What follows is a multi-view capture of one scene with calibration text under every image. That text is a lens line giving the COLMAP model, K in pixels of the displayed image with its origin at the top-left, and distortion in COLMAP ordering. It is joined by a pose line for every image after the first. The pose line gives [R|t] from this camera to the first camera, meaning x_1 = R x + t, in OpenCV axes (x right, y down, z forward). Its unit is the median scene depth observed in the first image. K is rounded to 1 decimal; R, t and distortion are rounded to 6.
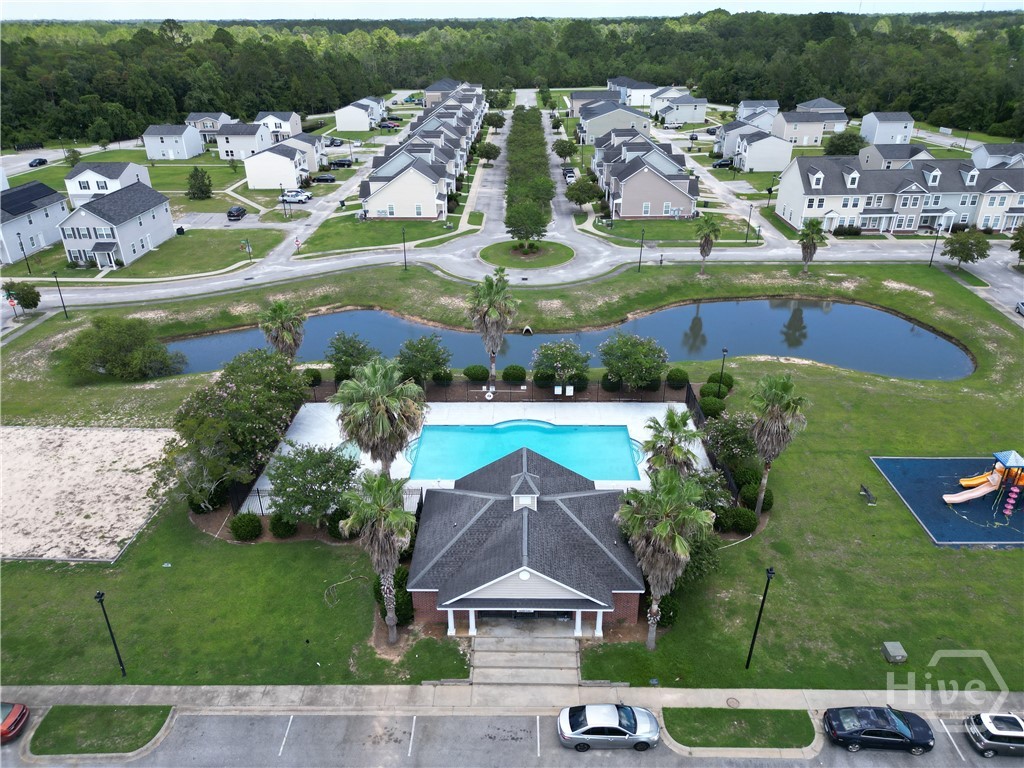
lens RADIAL K [[723.4, 0, 509.8], [0, 723.4, 370.5], [0, 0, 1]] dist [0.074443, -0.079122]
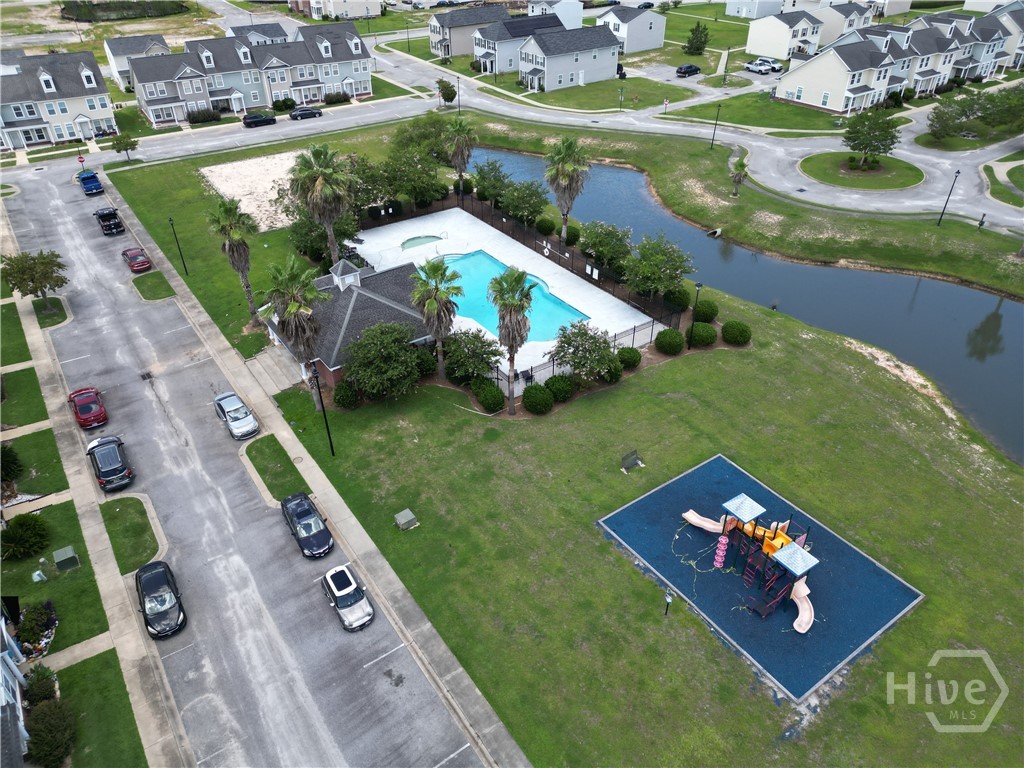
lens RADIAL K [[723.4, 0, 509.8], [0, 723.4, 370.5], [0, 0, 1]] dist [0.074443, -0.079122]
pose [[0.583846, 0.455059, -0.672343, 0.524259], [-0.346171, 0.888629, 0.300840, -0.079887], [0.734363, 0.057102, 0.676351, 0.160151]]
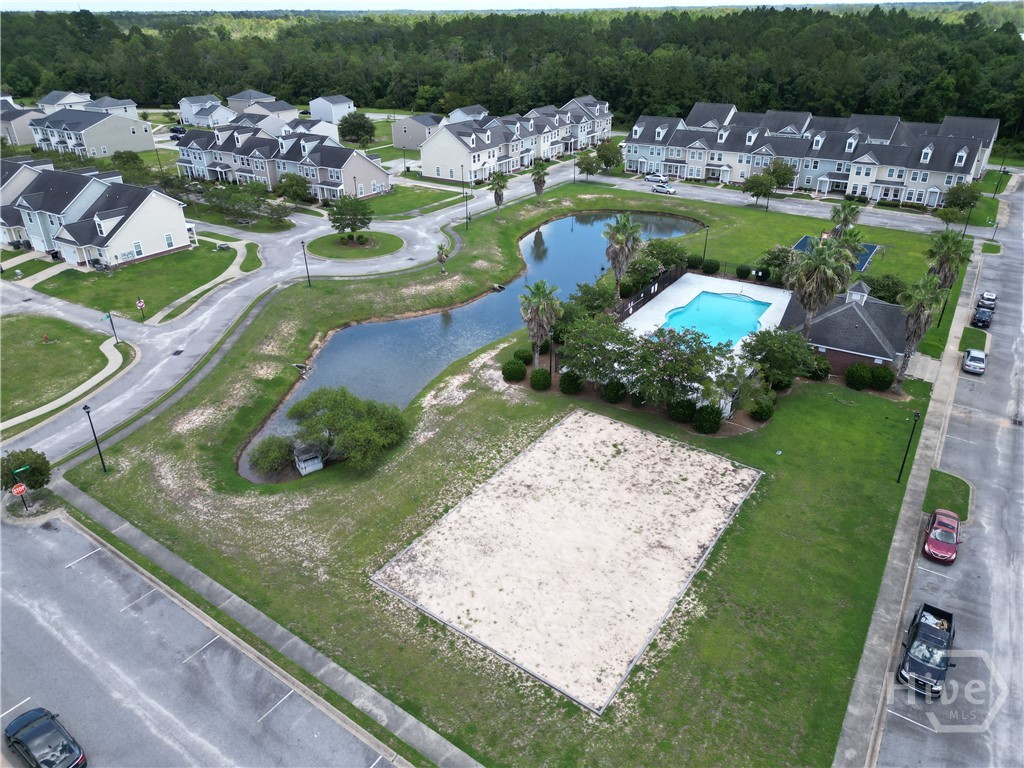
lens RADIAL K [[723.4, 0, 509.8], [0, 723.4, 370.5], [0, 0, 1]] dist [0.074443, -0.079122]
pose [[0.527326, -0.372273, 0.763767, -0.788482], [0.371632, 0.909417, 0.186681, -0.126786], [-0.764079, 0.185398, 0.617908, 0.280489]]
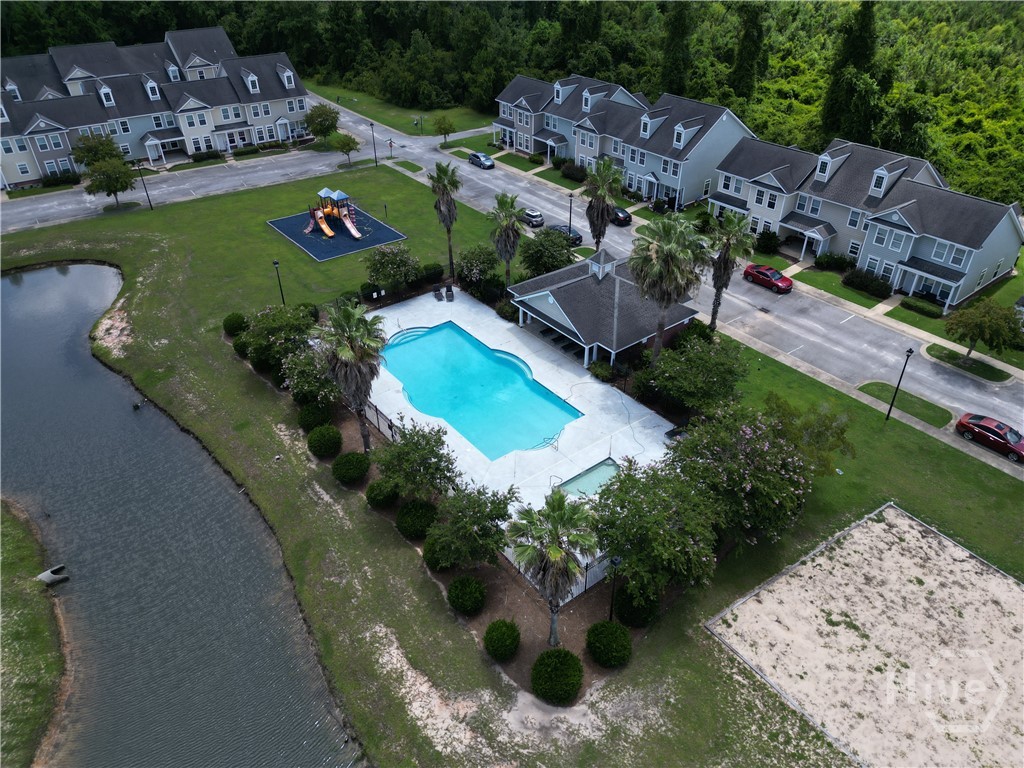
lens RADIAL K [[723.4, 0, 509.8], [0, 723.4, 370.5], [0, 0, 1]] dist [0.074443, -0.079122]
pose [[-0.622251, -0.422091, 0.659274, -0.392741], [0.351521, 0.601835, 0.717097, -0.346793], [-0.699455, 0.677963, -0.226119, 0.720787]]
